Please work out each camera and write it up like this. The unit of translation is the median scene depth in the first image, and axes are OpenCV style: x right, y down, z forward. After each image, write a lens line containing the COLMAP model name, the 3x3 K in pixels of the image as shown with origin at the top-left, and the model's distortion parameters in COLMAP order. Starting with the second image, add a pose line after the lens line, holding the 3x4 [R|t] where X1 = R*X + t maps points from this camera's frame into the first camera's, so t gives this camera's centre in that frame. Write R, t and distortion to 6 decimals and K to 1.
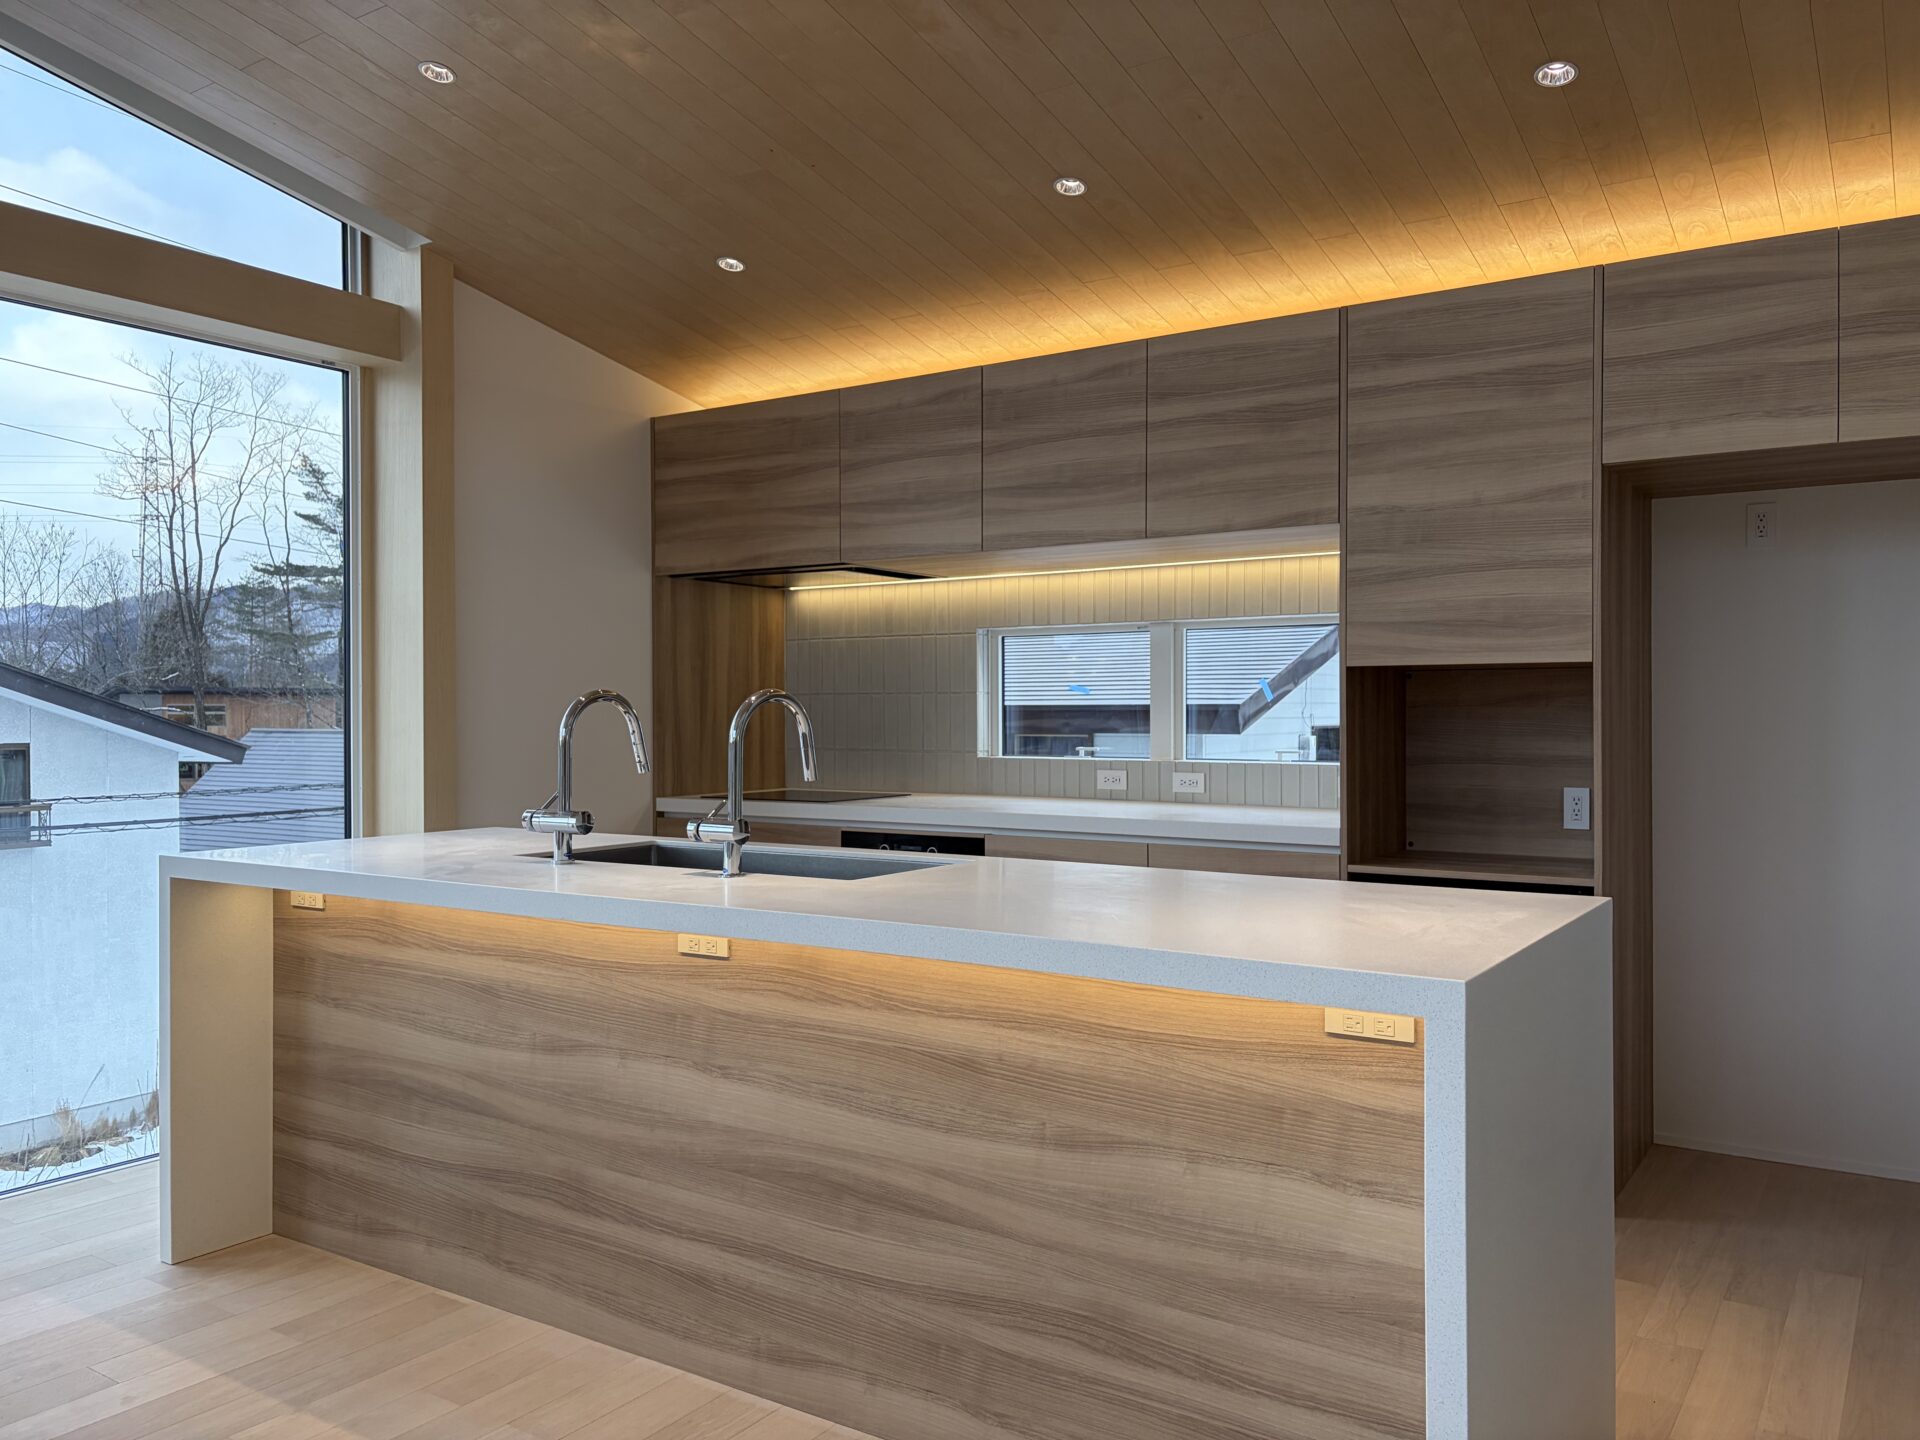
lens RADIAL K [[1464.1, 0, 960.0], [0, 1464.1, 720.0], [0, 0, 1]] dist [-0.007840, 0.001650]
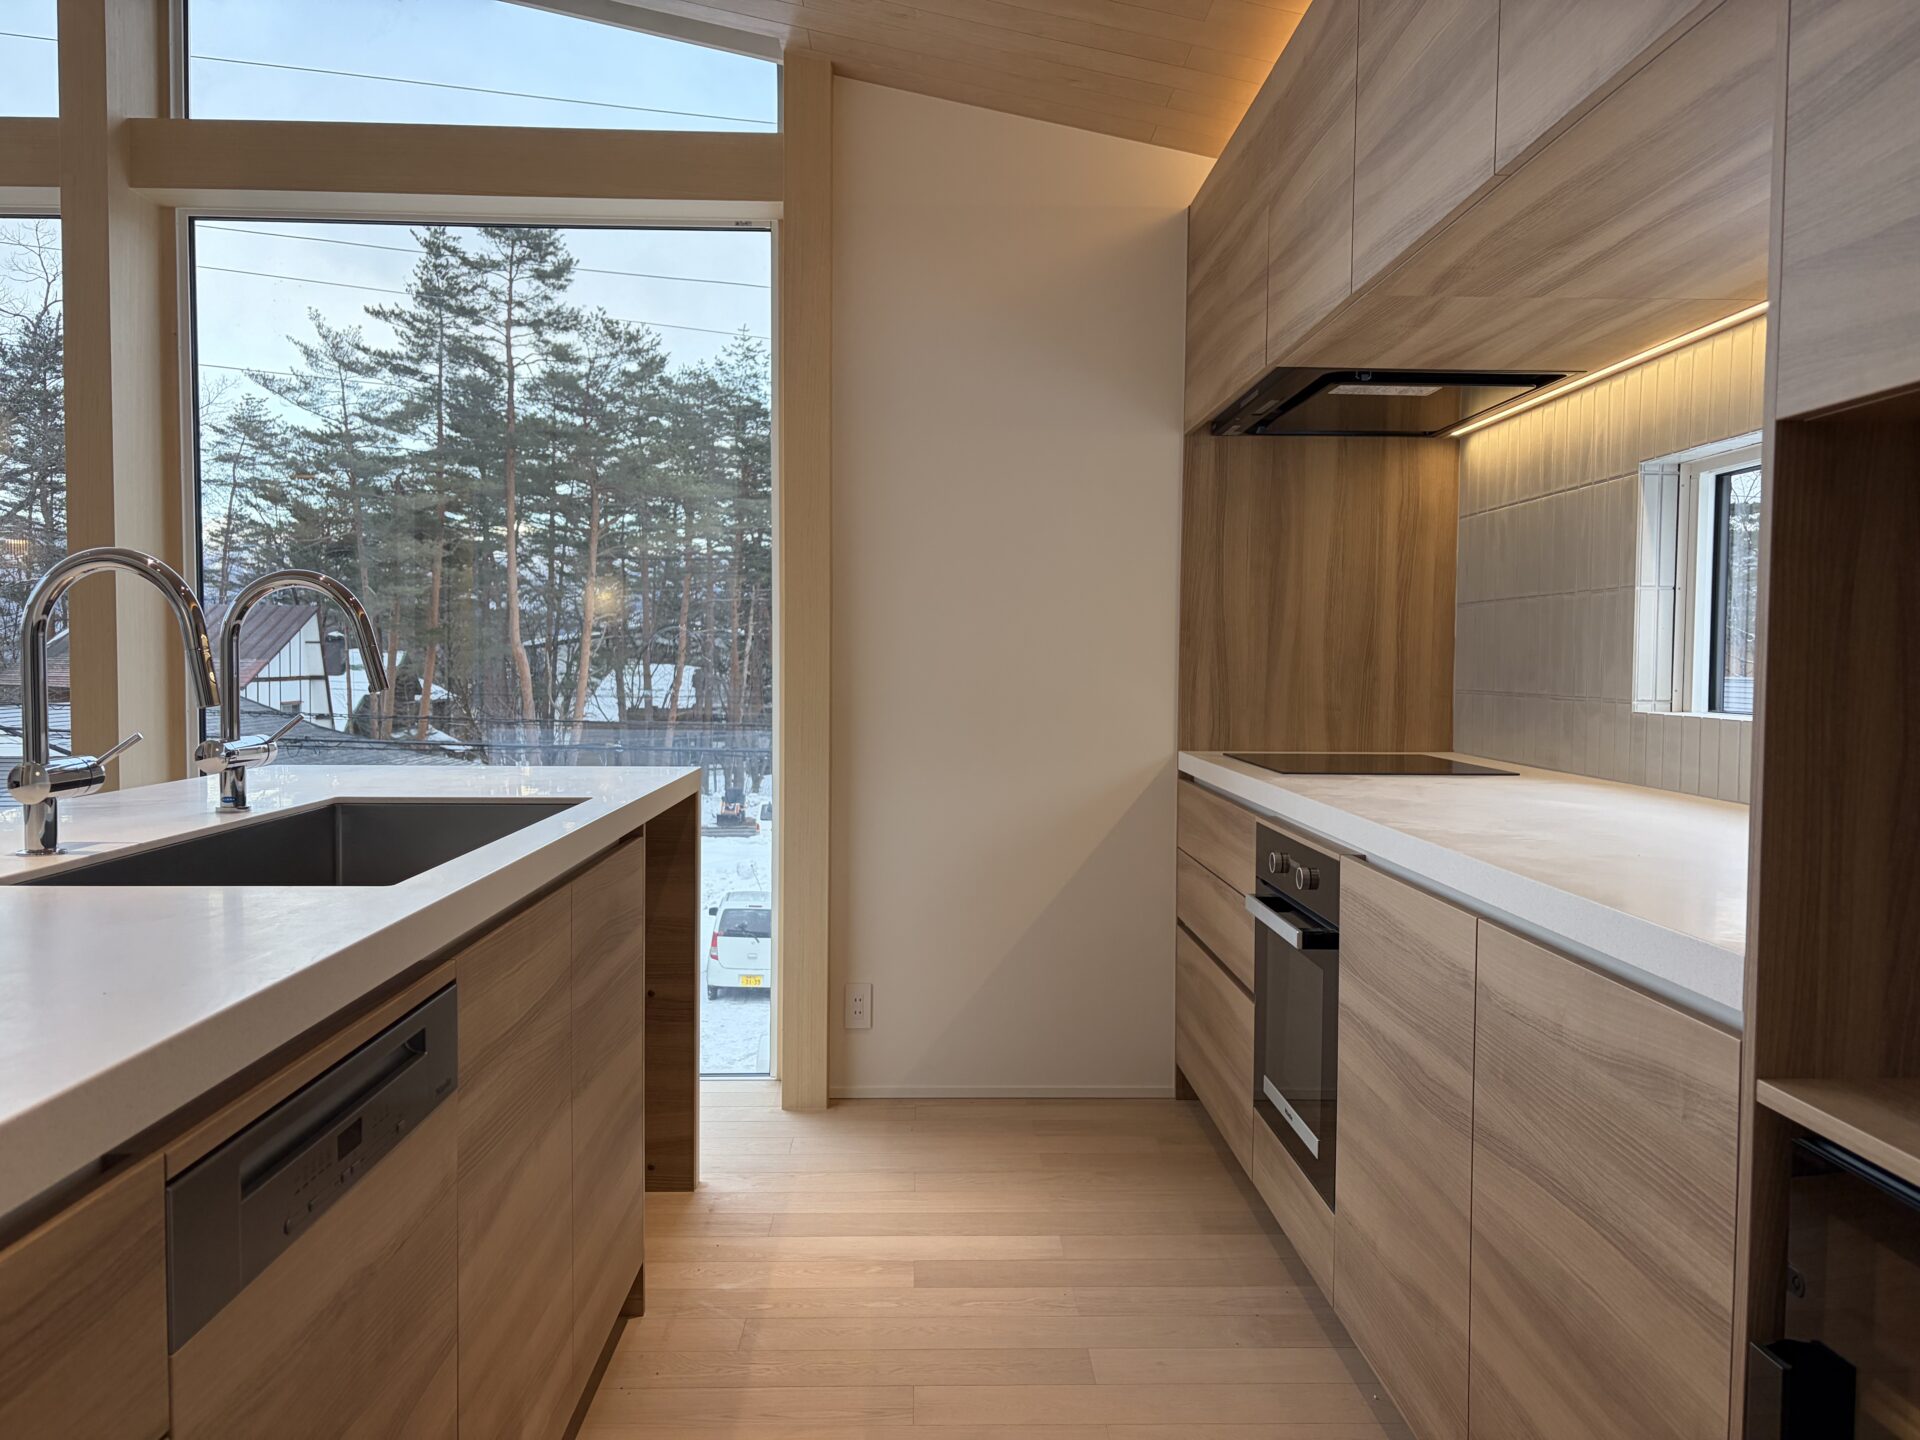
lens RADIAL K [[1452.4, 0, 960.0], [0, 1452.4, 720.0], [0, 0, 1]] dist [0.009882, 0.003951]
pose [[0.579805, 0.039396, -0.813802, 0.458650], [-0.013013, 0.999151, 0.039097, 0.018727], [0.814651, -0.012079, 0.579826, 0.771962]]
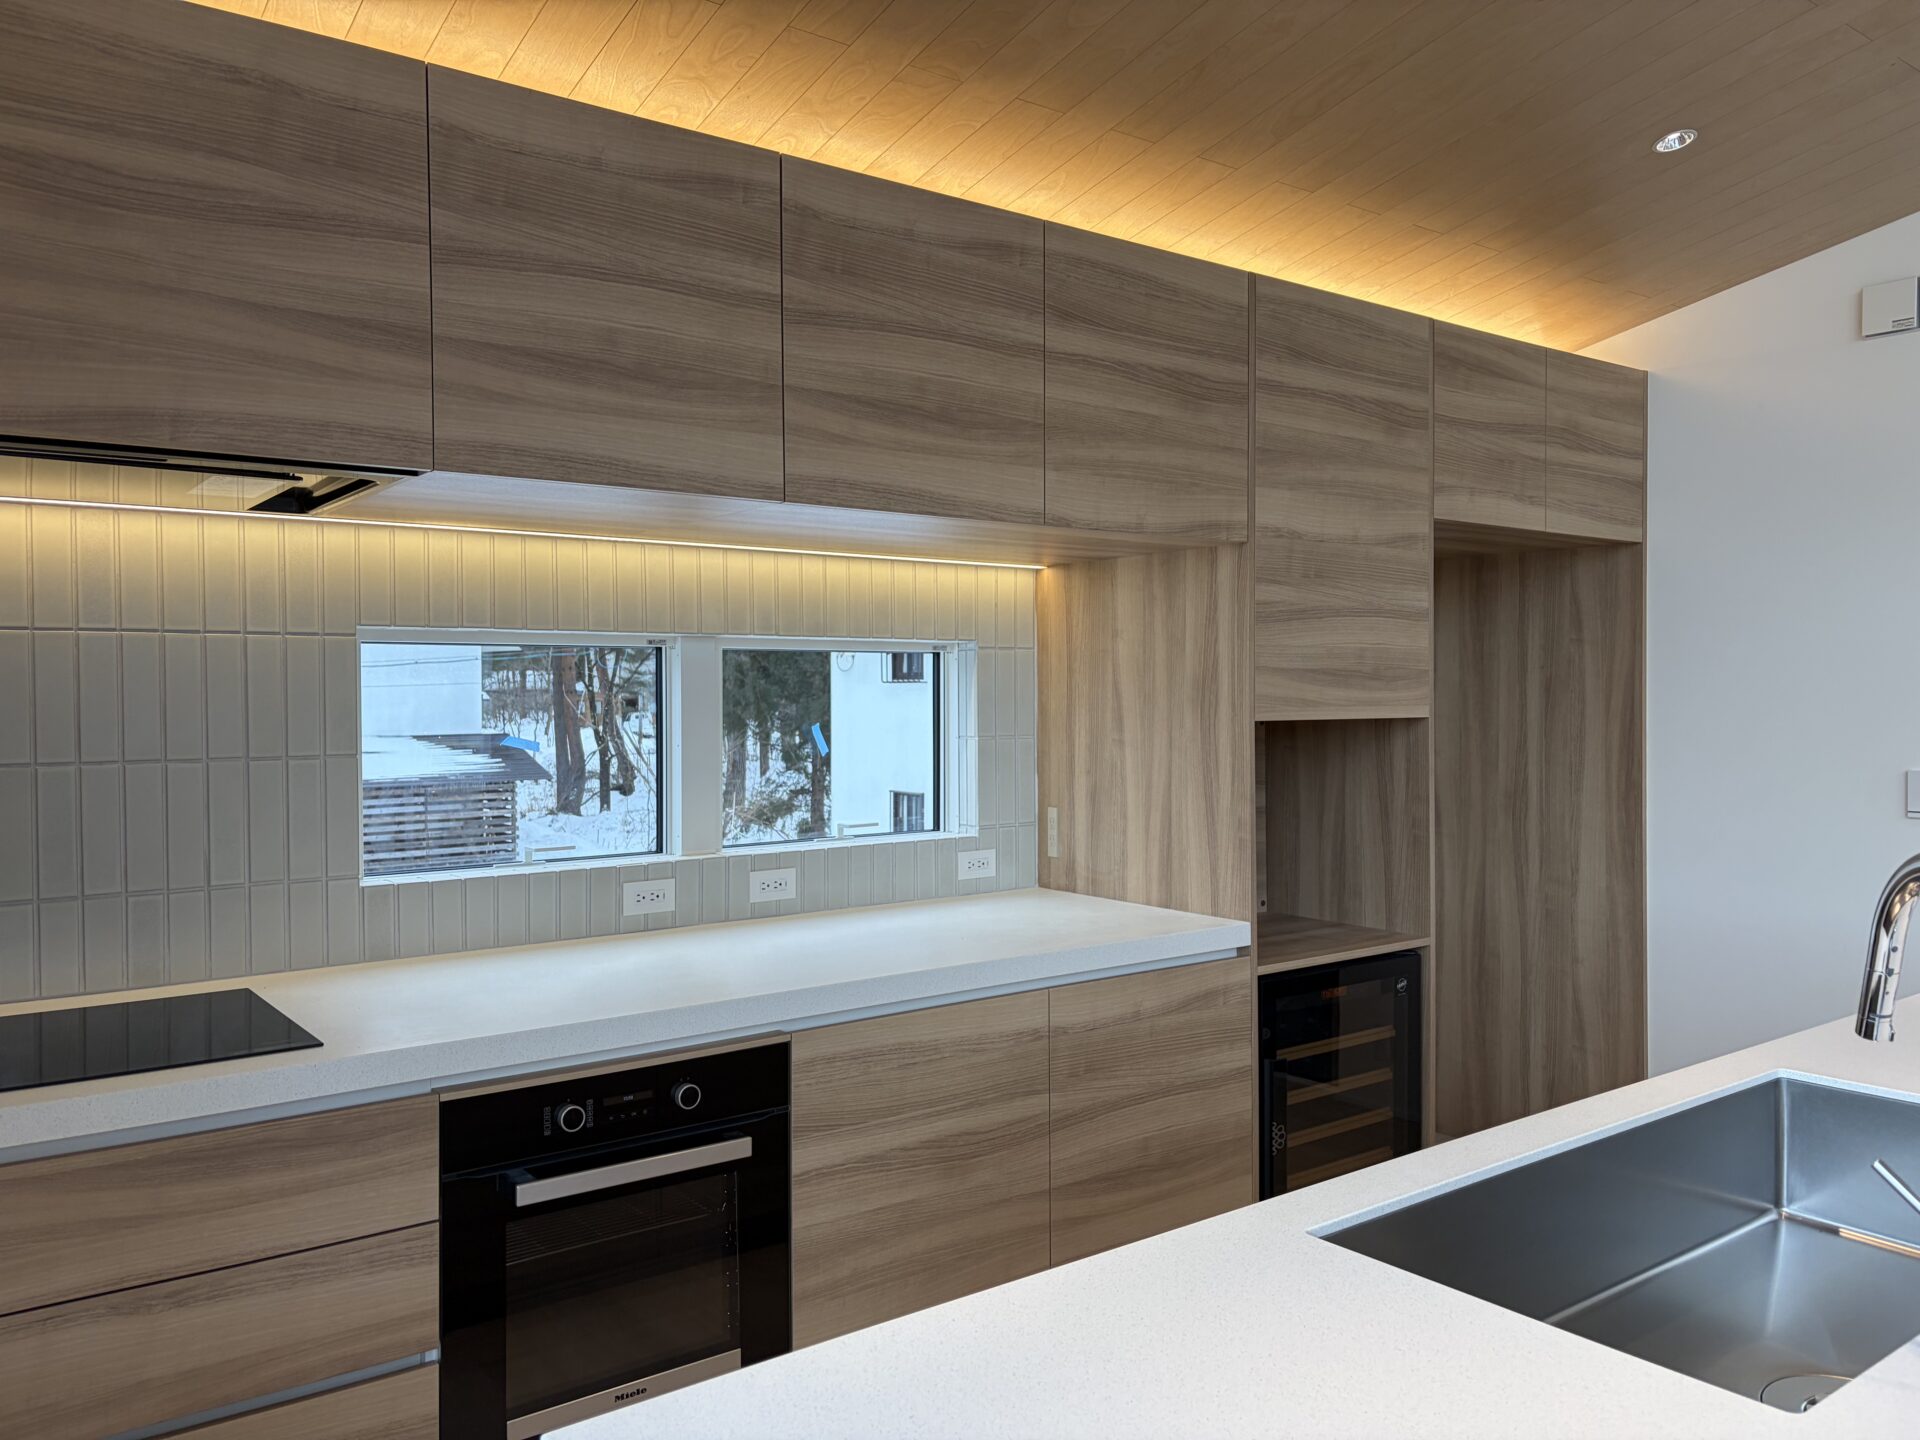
lens RADIAL K [[1464.1, 0, 960.0], [0, 1464.1, 720.0], [0, 0, 1]] dist [-0.007840, 0.001650]
pose [[0.320523, -0.016877, 0.947090, -0.605384], [0.007111, 0.999856, 0.015411, -0.055666], [-0.947214, 0.001795, 0.320597, 0.981016]]
